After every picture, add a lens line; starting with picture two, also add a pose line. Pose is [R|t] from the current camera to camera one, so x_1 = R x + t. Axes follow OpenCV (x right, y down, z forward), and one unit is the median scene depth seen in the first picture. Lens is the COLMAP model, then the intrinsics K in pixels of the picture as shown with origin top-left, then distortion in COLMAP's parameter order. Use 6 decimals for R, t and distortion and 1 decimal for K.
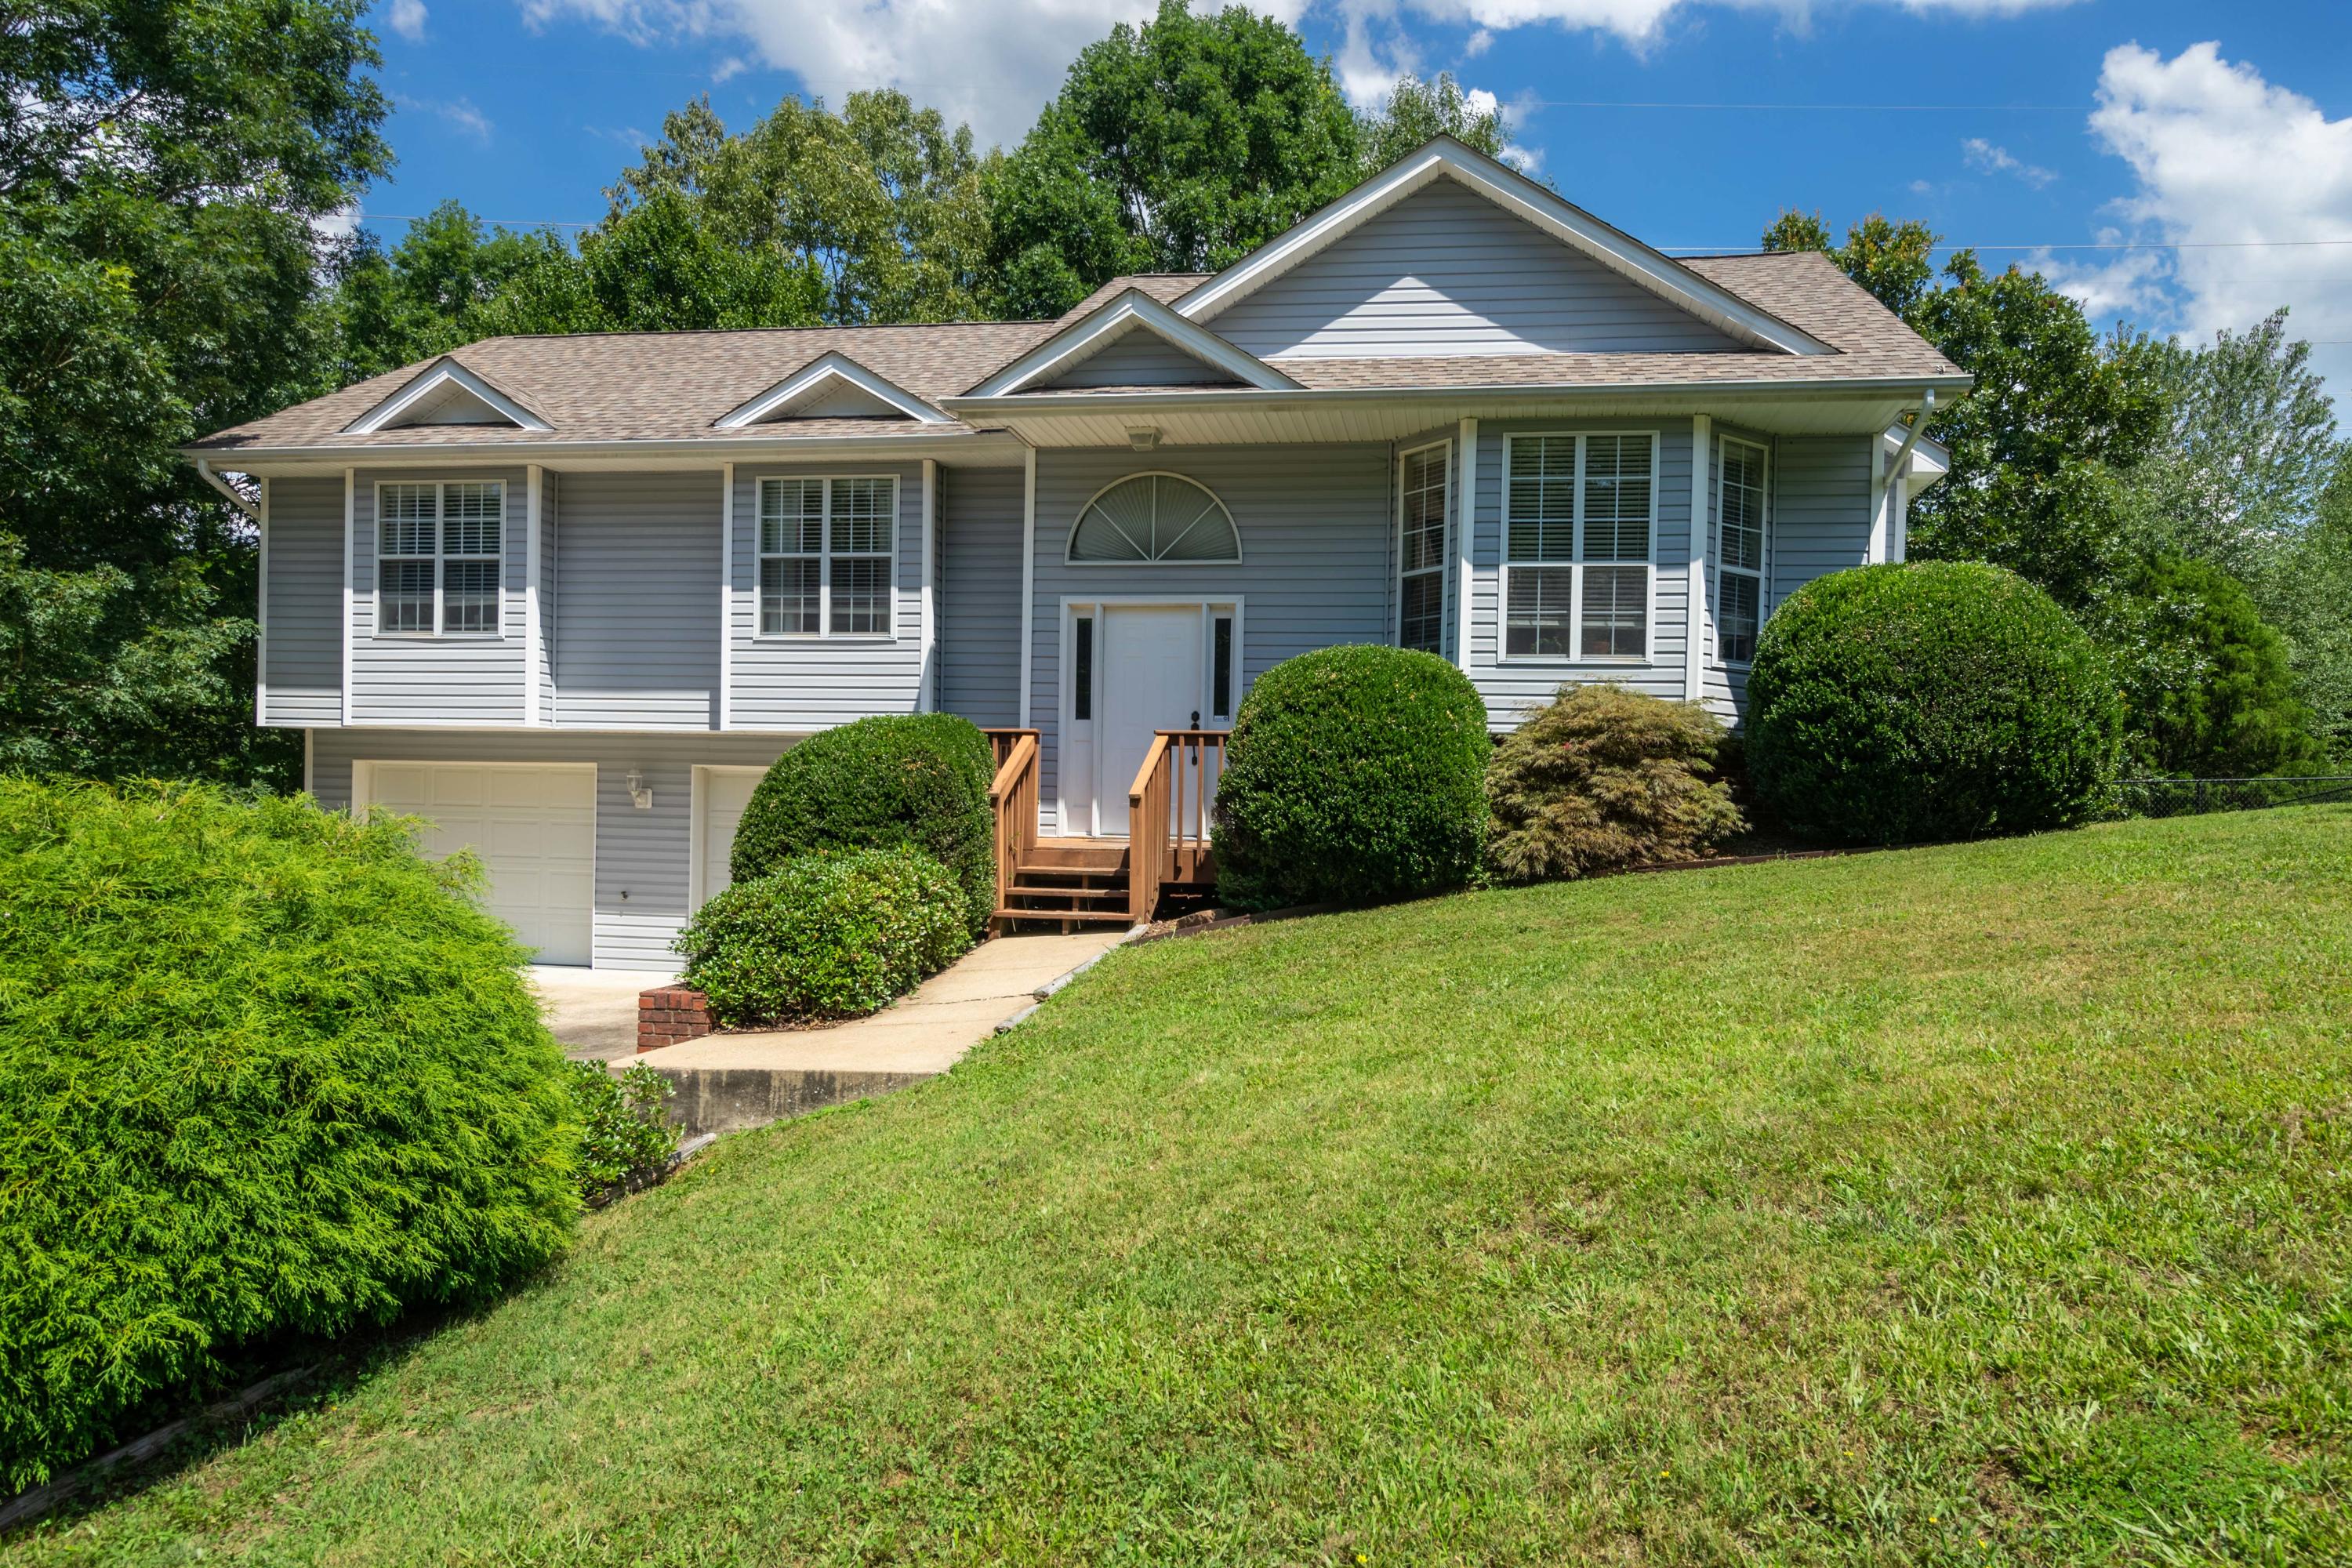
lens RADIAL K [[1323.2, 0, 1180.6], [0, 1323.2, 777.5], [0, 0, 1]] dist [-0.002138, -0.000575]
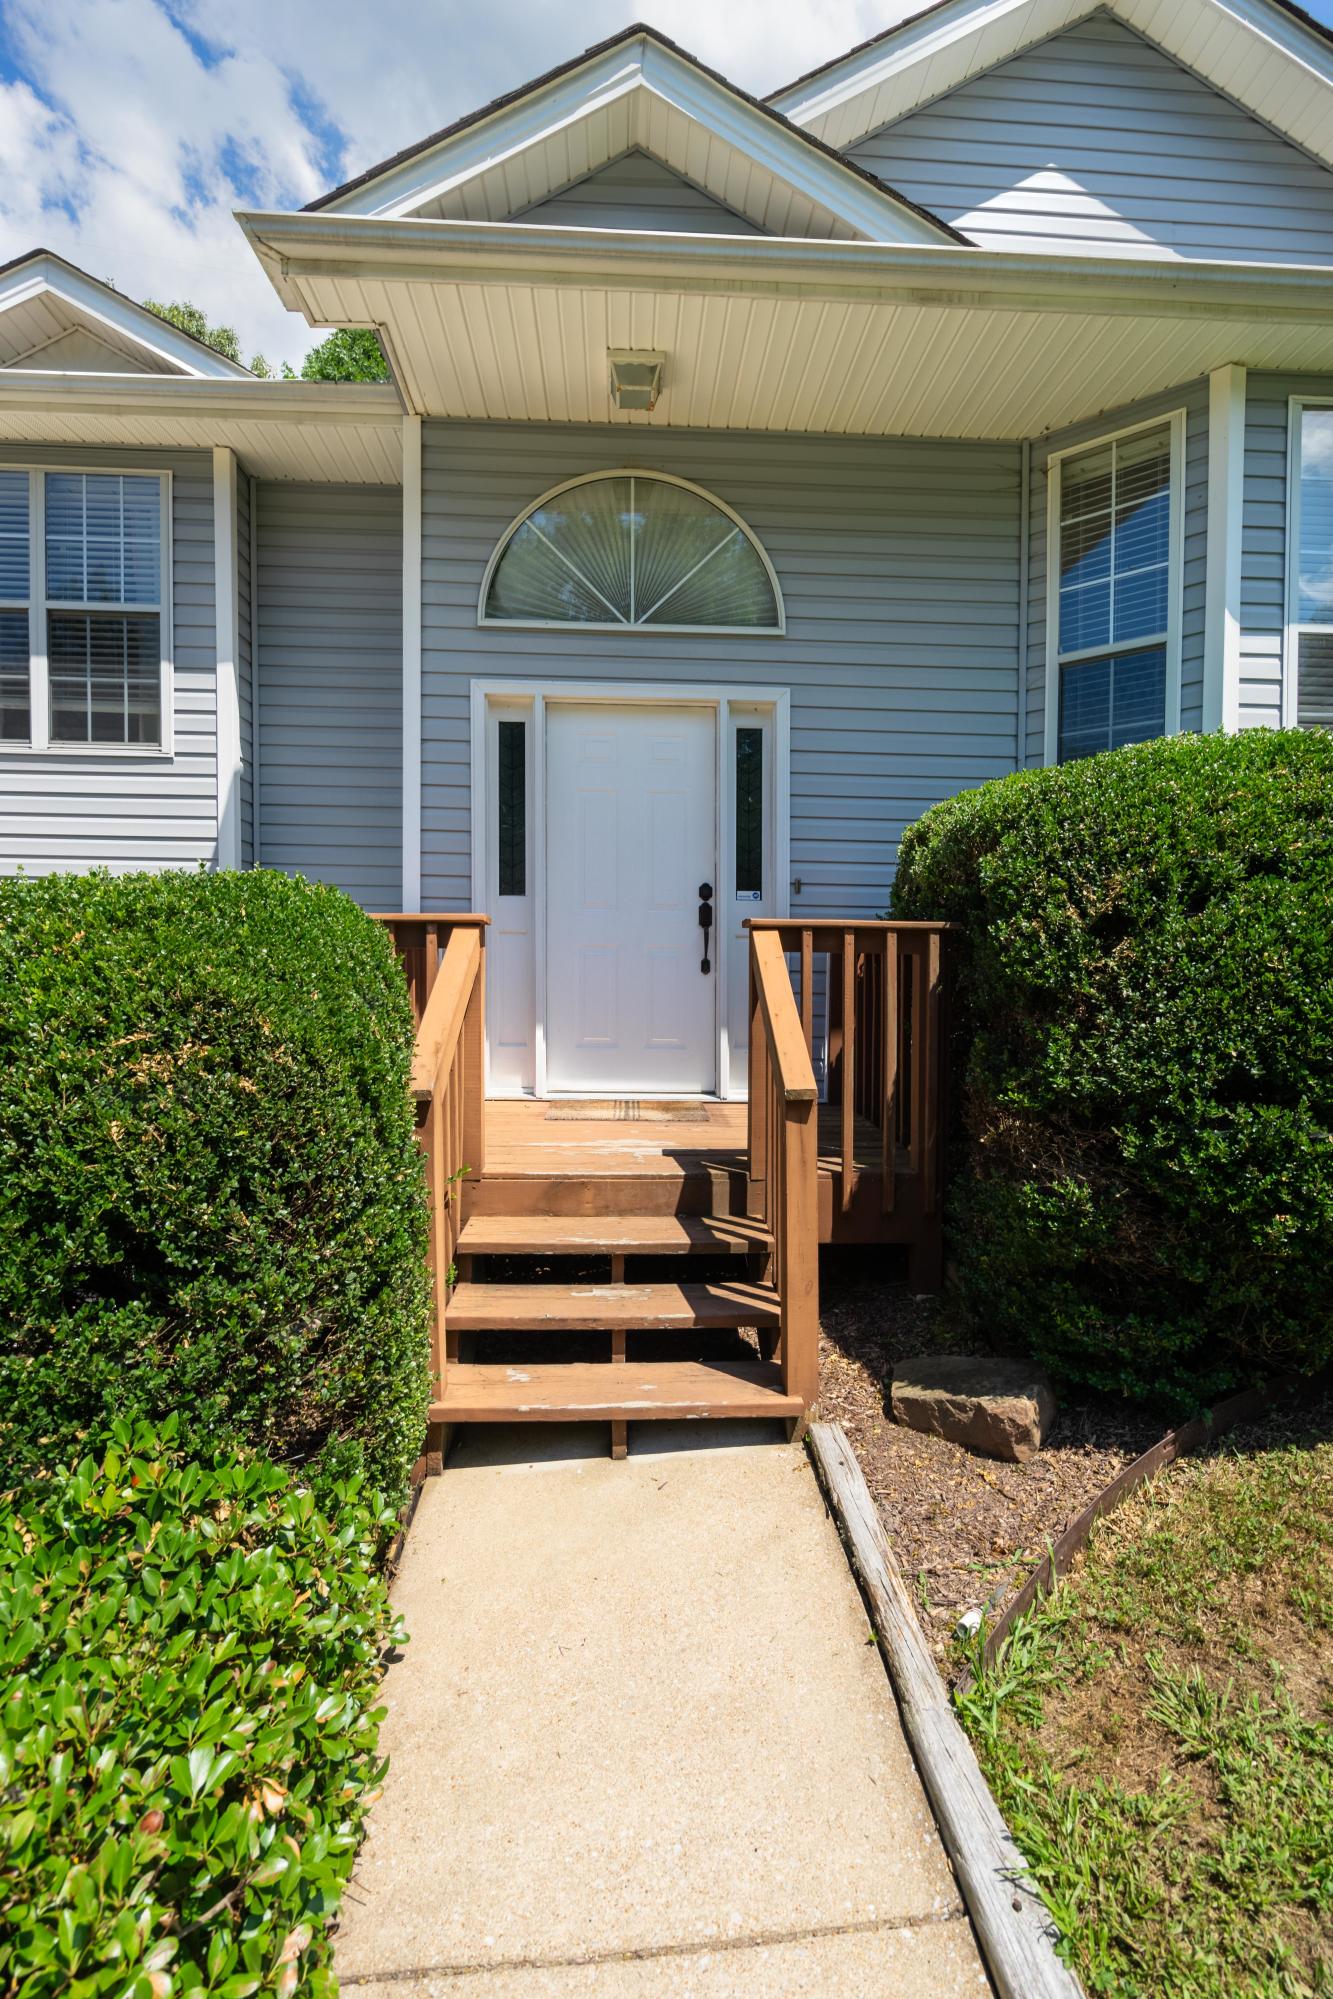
lens RADIAL K [[1039.2, 0, 660.4], [0, 1039.2, 1007.9], [0, 0, 1]] dist [-0.000420, -0.000012]
pose [[0.981189, -0.013355, 0.192586, -0.099889], [0.001758, 0.998181, 0.060265, -0.022091], [-0.193040, -0.058793, 0.979428, 0.538051]]
